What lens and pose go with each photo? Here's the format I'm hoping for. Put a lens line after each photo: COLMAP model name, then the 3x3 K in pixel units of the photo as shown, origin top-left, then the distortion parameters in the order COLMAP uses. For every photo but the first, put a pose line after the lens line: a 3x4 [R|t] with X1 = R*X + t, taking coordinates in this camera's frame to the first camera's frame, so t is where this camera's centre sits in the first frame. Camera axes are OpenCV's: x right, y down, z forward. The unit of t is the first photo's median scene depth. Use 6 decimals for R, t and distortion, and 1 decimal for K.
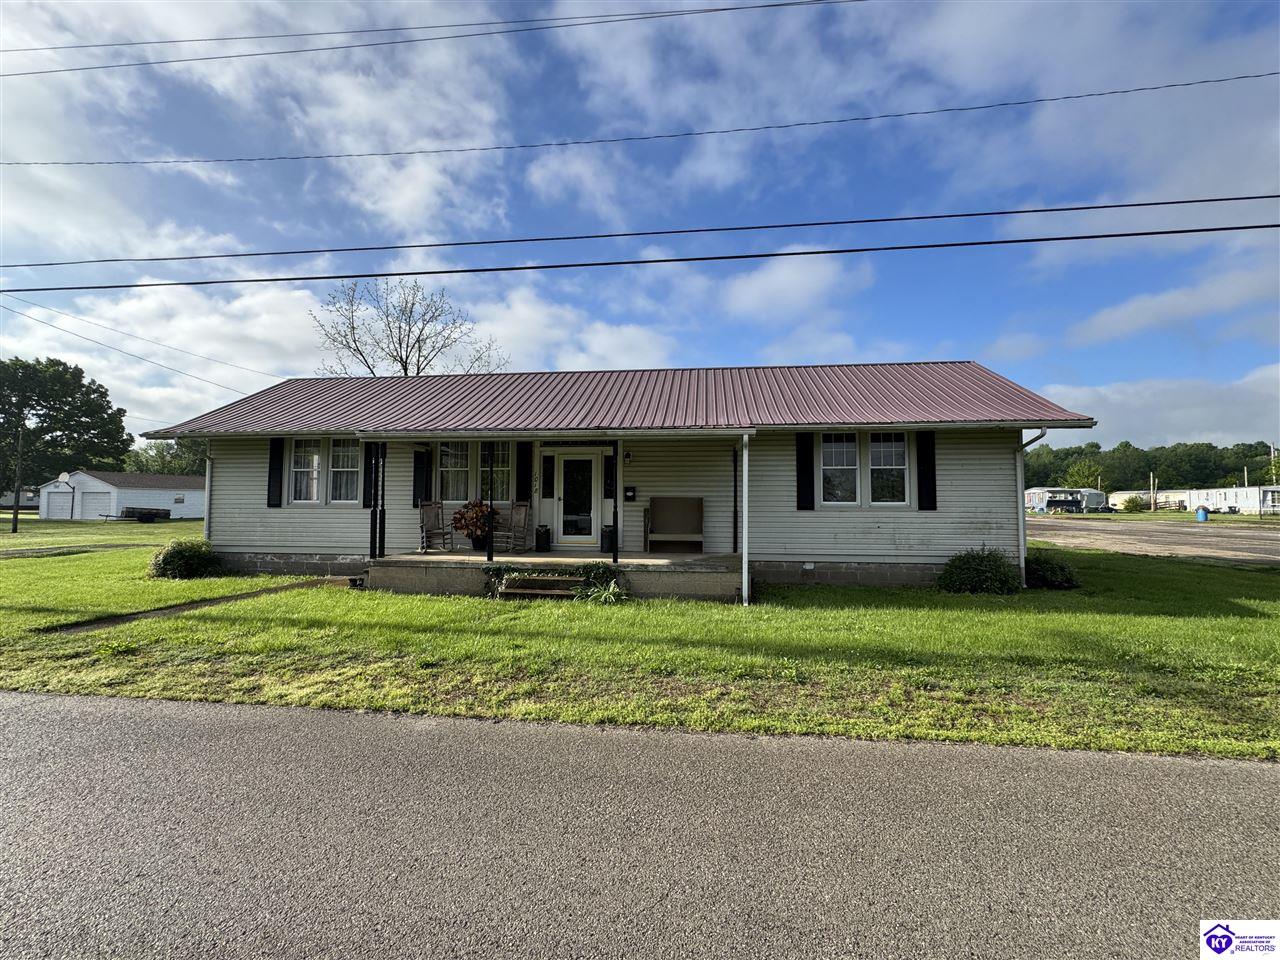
lens RADIAL K [[512.7, 0, 641.7], [0, 512.7, 475.3], [0, 0, 1]] dist [-0.000780, -0.000054]
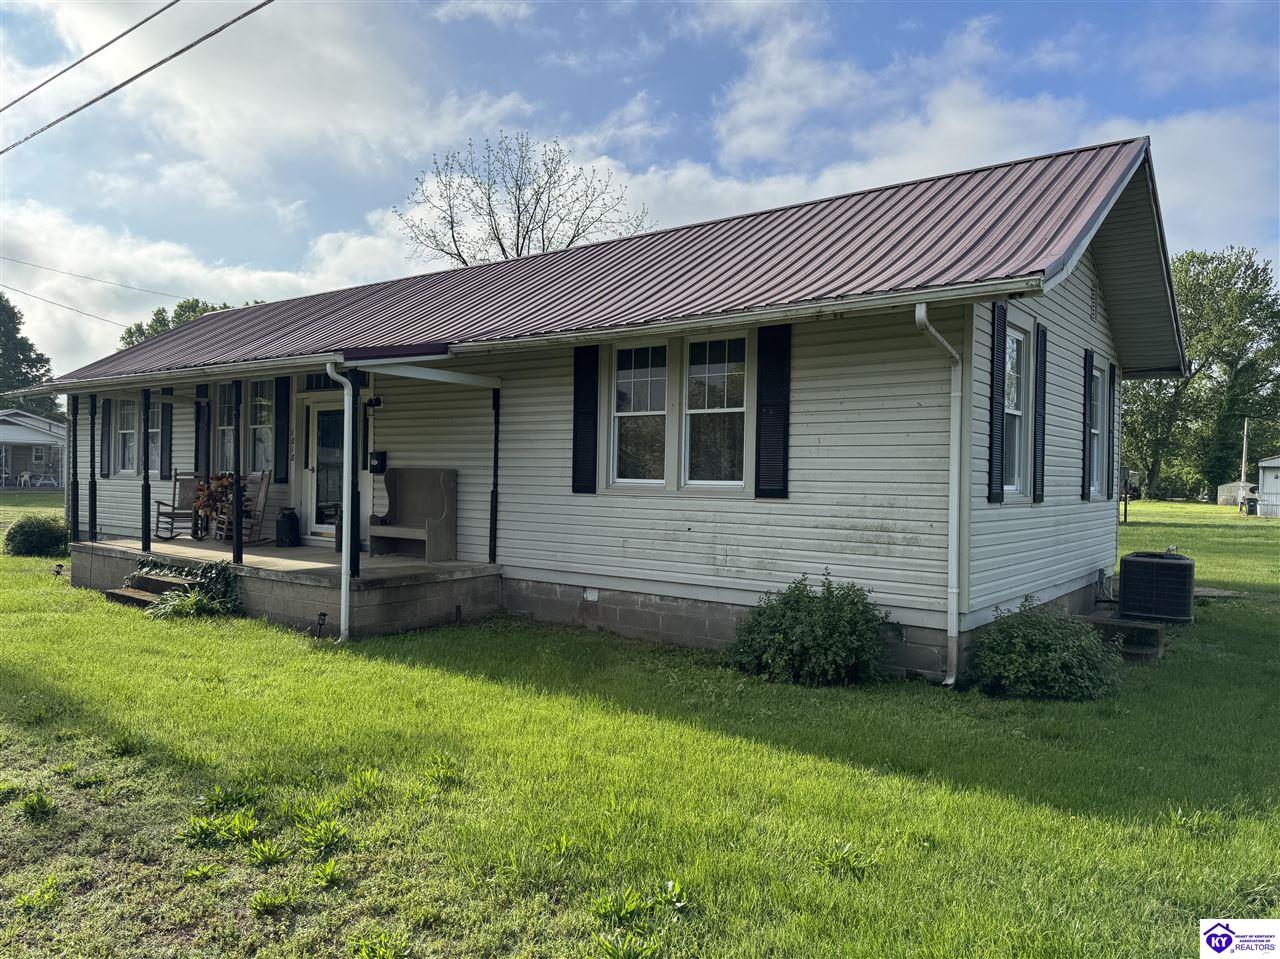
lens RADIAL K [[889.8, 0, 641.3], [0, 889.8, 485.8], [0, 0, 1]] dist [0.116874, -0.160070]
pose [[0.855214, 0.016066, -0.518025, 0.864316], [0.013607, 0.998479, 0.053432, 0.010115], [0.518096, -0.052744, 0.853695, 0.220678]]
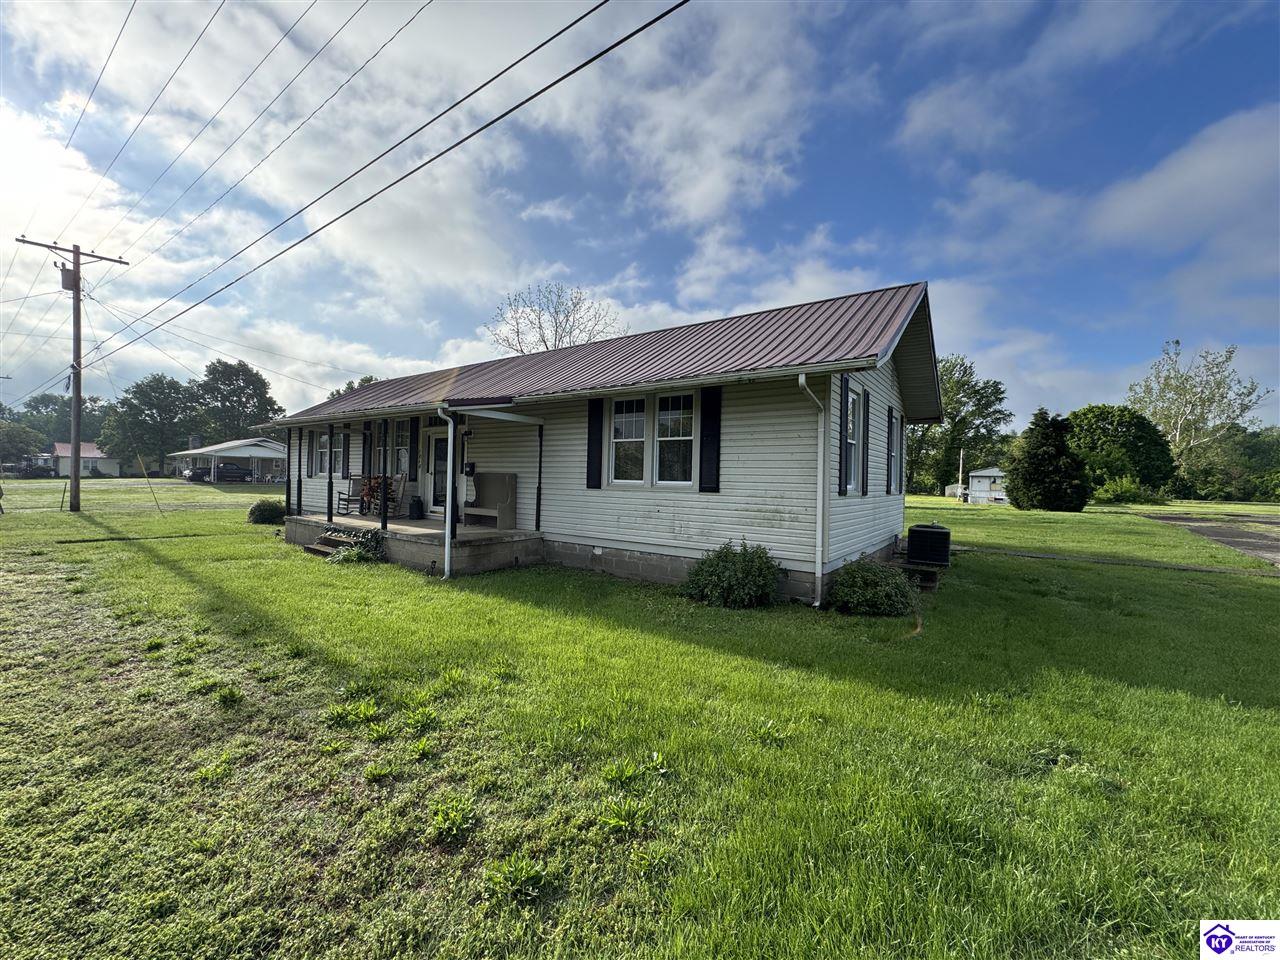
lens RADIAL K [[509.4, 0, 636.7], [0, 509.4, 481.1], [0, 0, 1]] dist [-0.001355, -0.000090]
pose [[0.866752, 0.017953, -0.498417, 0.827912], [0.006422, 0.998867, 0.047148, 0.013496], [0.498699, -0.044066, 0.865655, 0.267413]]
